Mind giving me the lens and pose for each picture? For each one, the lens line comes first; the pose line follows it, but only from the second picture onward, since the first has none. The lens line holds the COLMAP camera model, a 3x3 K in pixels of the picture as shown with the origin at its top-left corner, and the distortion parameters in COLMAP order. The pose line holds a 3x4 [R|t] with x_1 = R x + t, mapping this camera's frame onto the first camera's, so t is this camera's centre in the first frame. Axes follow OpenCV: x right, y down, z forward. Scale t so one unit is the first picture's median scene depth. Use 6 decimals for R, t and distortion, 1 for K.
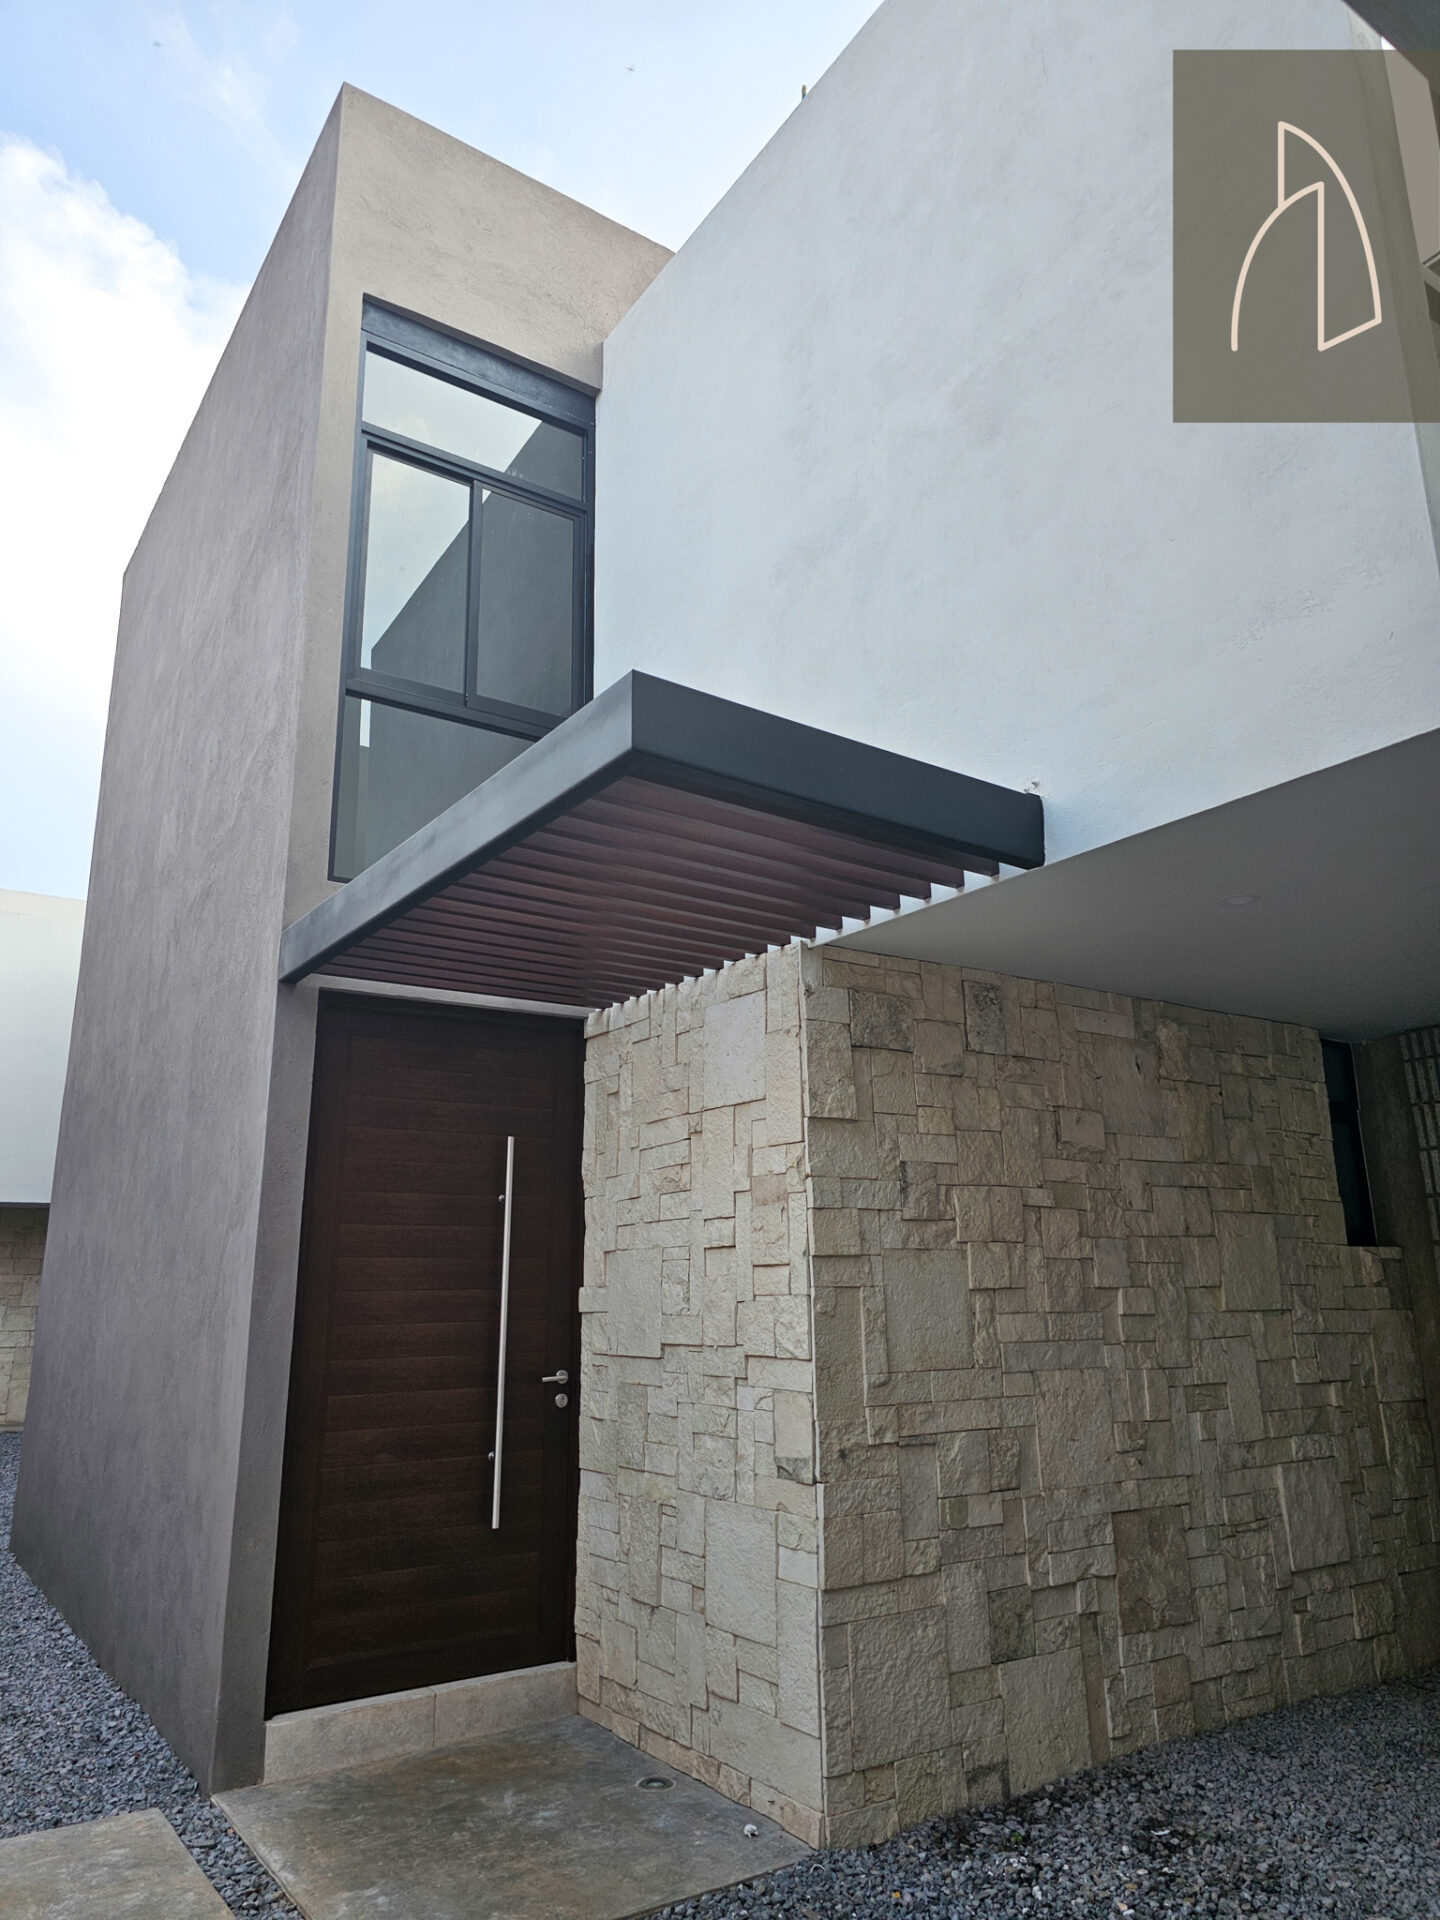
lens RADIAL K [[1294.3, 0, 731.1], [0, 1294.3, 959.3], [0, 0, 1]] dist [0.062146, -0.047963]
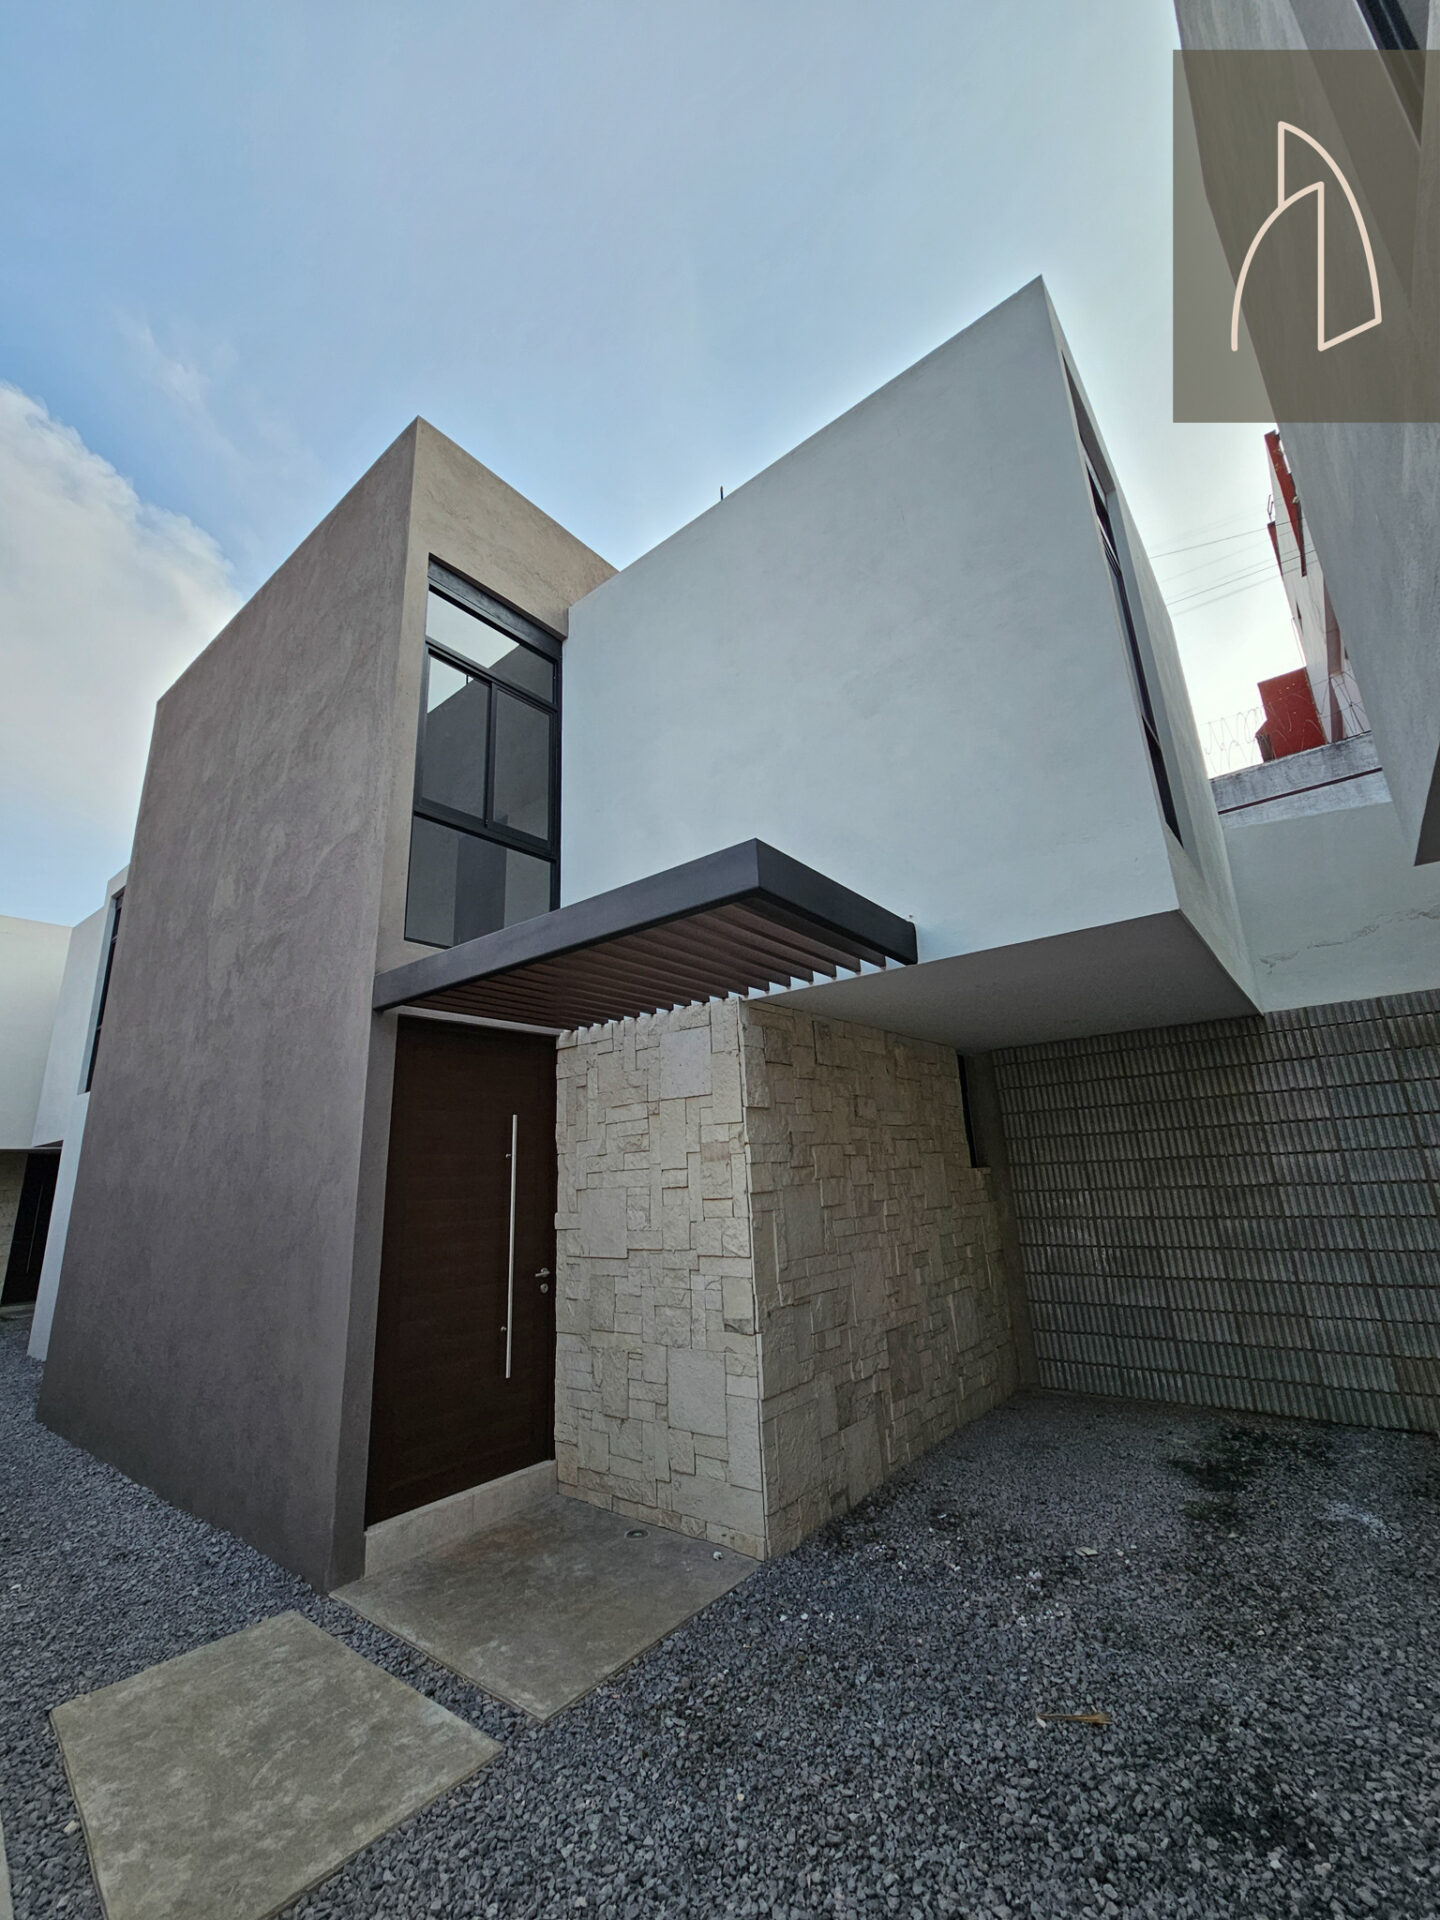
lens RADIAL K [[787.7, 0, 720.0], [0, 787.7, 960.0], [0, 0, 1]] dist [-0.000283, 0.000900]
pose [[0.956024, 0.048058, 0.289325, -0.256200], [-0.039559, 0.998599, -0.035156, -0.024700], [-0.290609, 0.022165, 0.956585, 0.058272]]
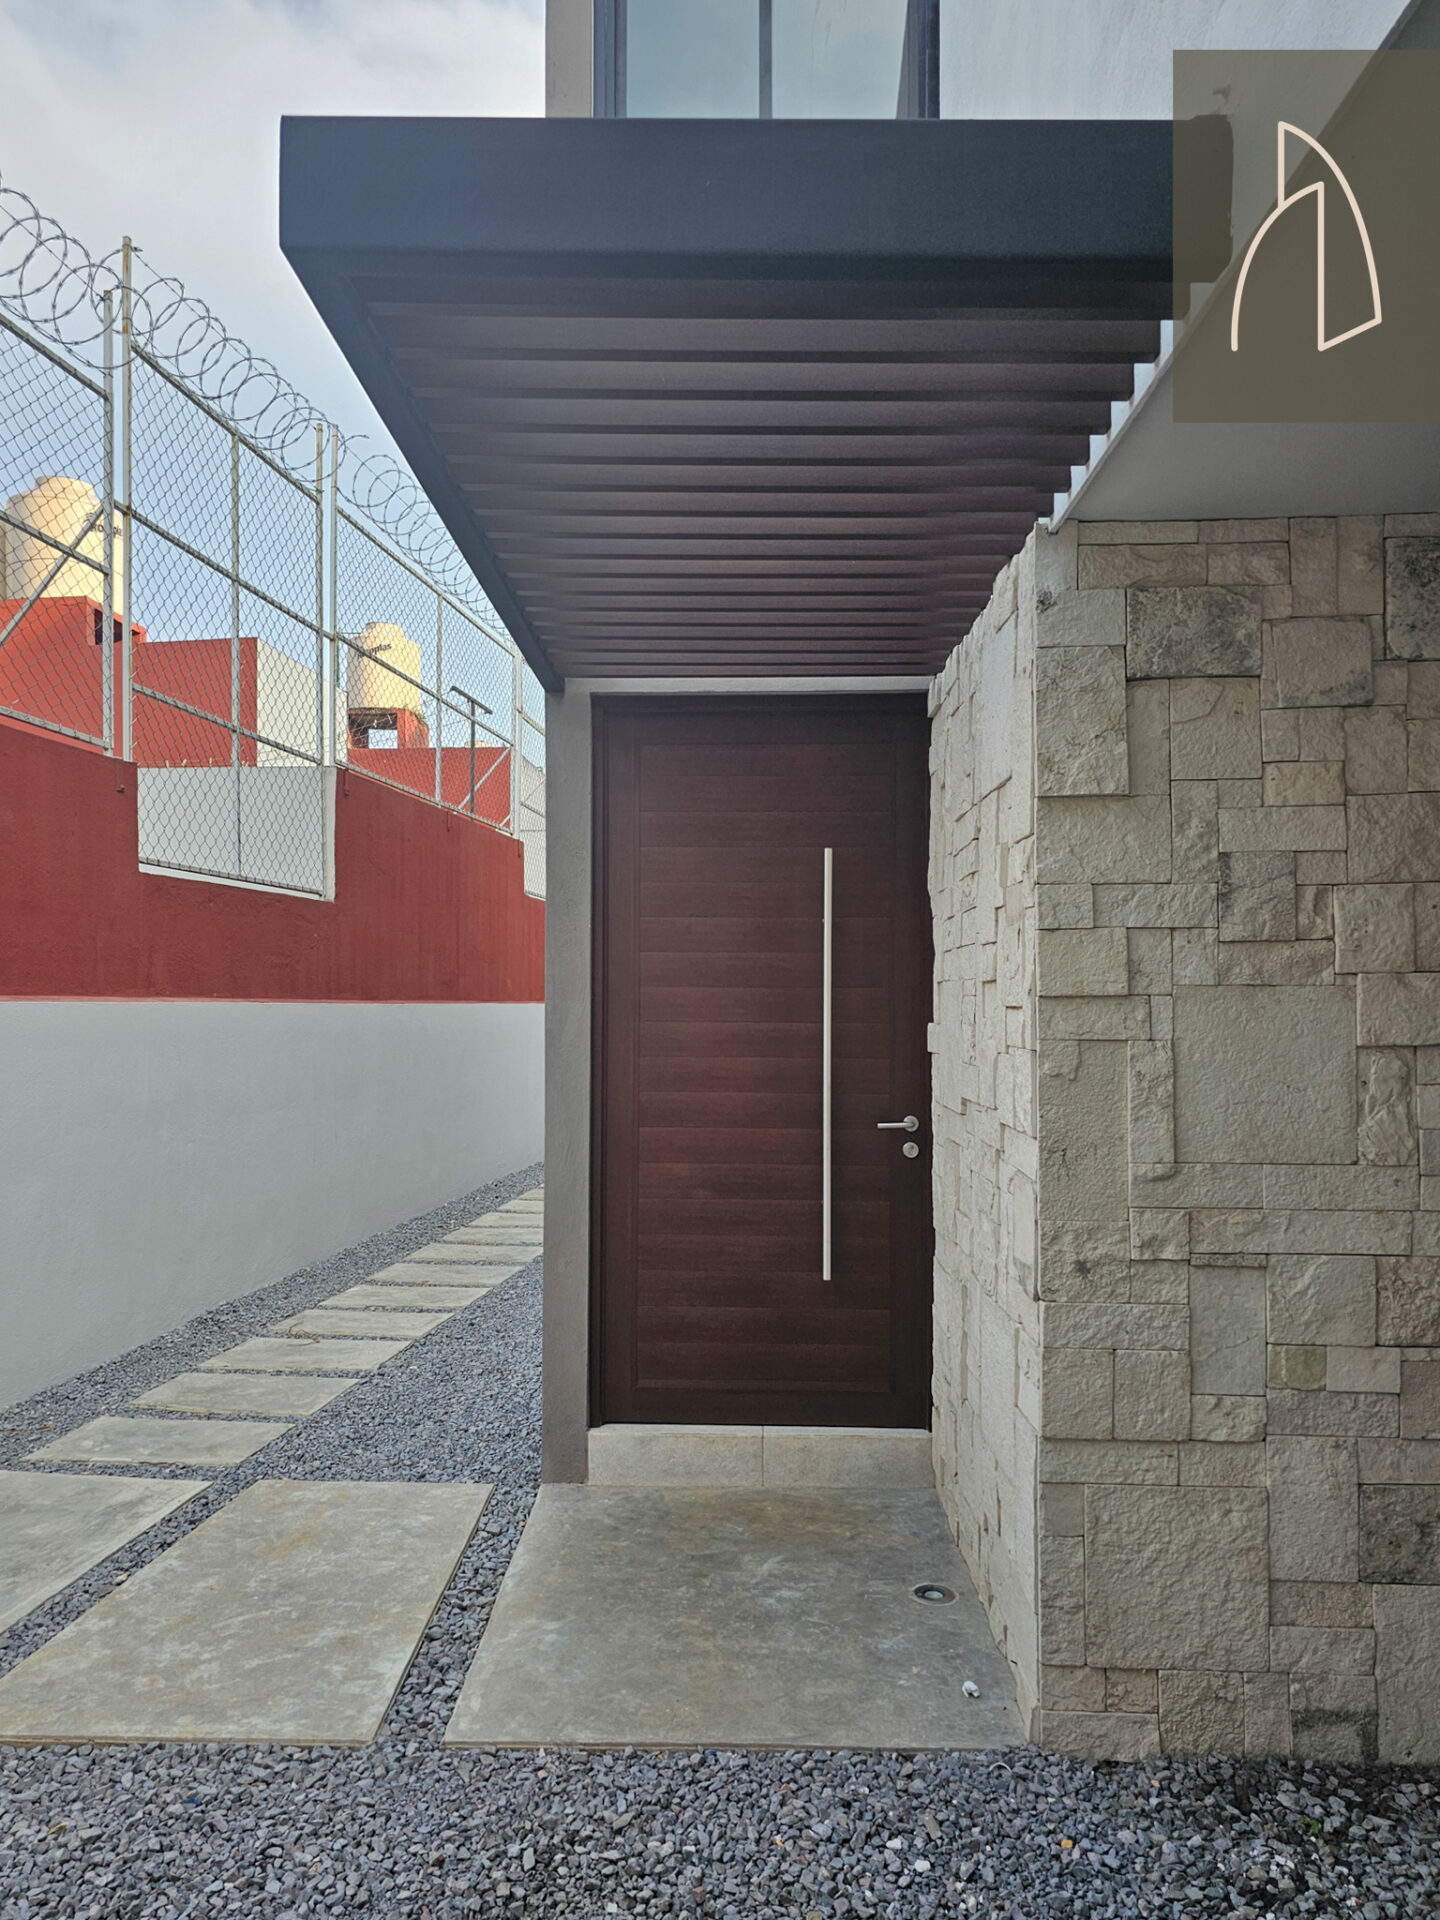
lens RADIAL K [[1314.0, 0, 714.5], [0, 1314.0, 984.5], [0, 0, 1]] dist [0.054496, -0.041224]
pose [[0.808202, 0.006681, -0.588867, 0.315666], [0.133688, 0.971748, 0.194508, 0.058551], [0.573530, -0.235926, 0.784475, 0.328517]]
